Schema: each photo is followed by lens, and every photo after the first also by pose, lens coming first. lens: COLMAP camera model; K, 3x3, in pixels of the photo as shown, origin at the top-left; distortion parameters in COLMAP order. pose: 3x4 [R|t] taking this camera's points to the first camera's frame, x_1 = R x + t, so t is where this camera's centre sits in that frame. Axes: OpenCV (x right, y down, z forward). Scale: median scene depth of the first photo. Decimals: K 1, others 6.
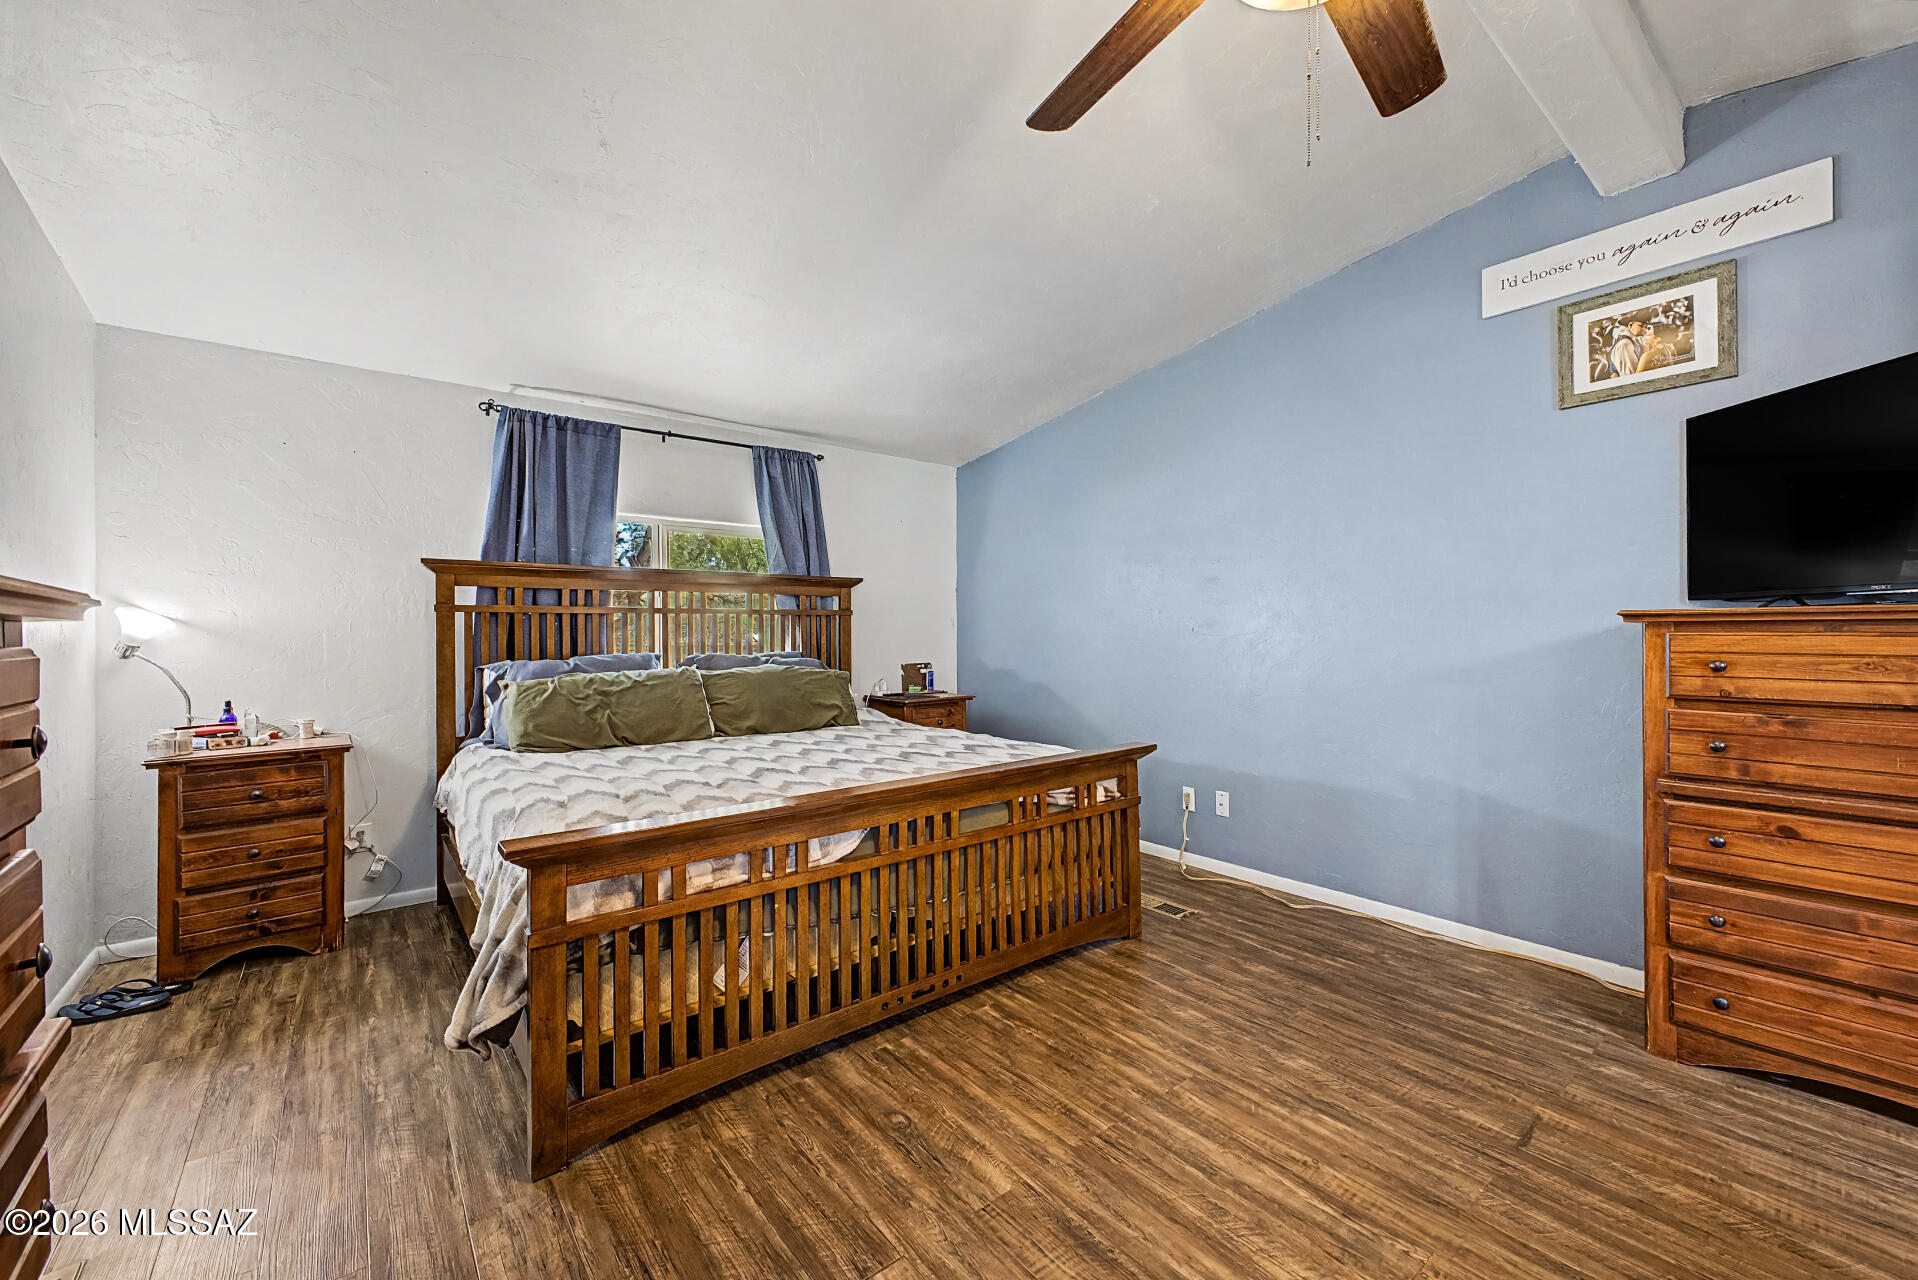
lens RADIAL K [[770.3, 0, 960.8], [0, 770.3, 633.2], [0, 0, 1]] dist [0.021178, -0.001424]
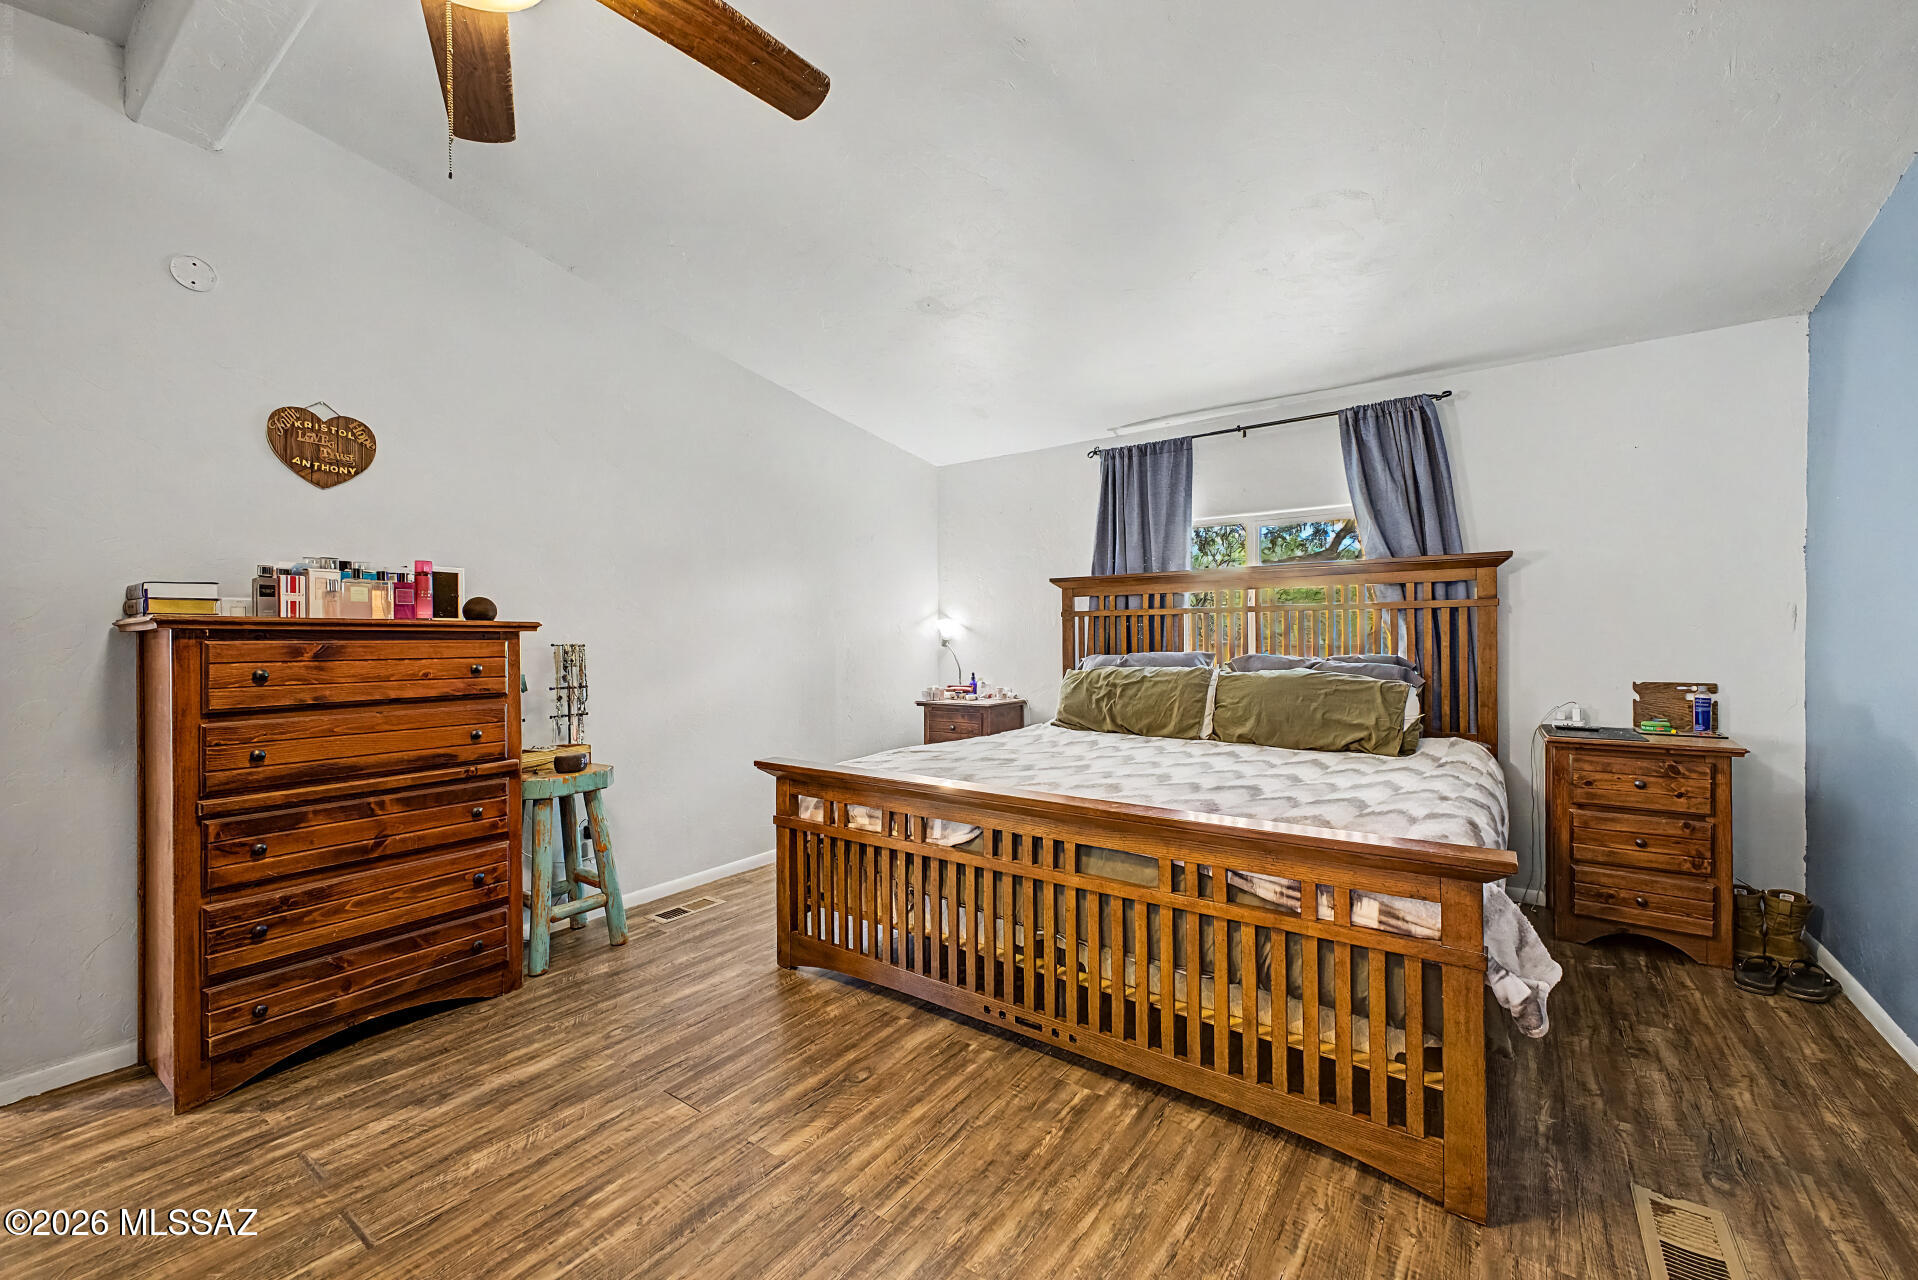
lens RADIAL K [[770.3, 0, 959.1], [0, 770.3, 636.6], [0, 0, 1]] dist [0.021178, -0.001424]
pose [[0.255213, 0.006593, -0.966862, 0.552919], [0.003160, 0.999966, 0.007653, -0.003504], [0.966880, -0.005009, 0.255183, 0.463606]]
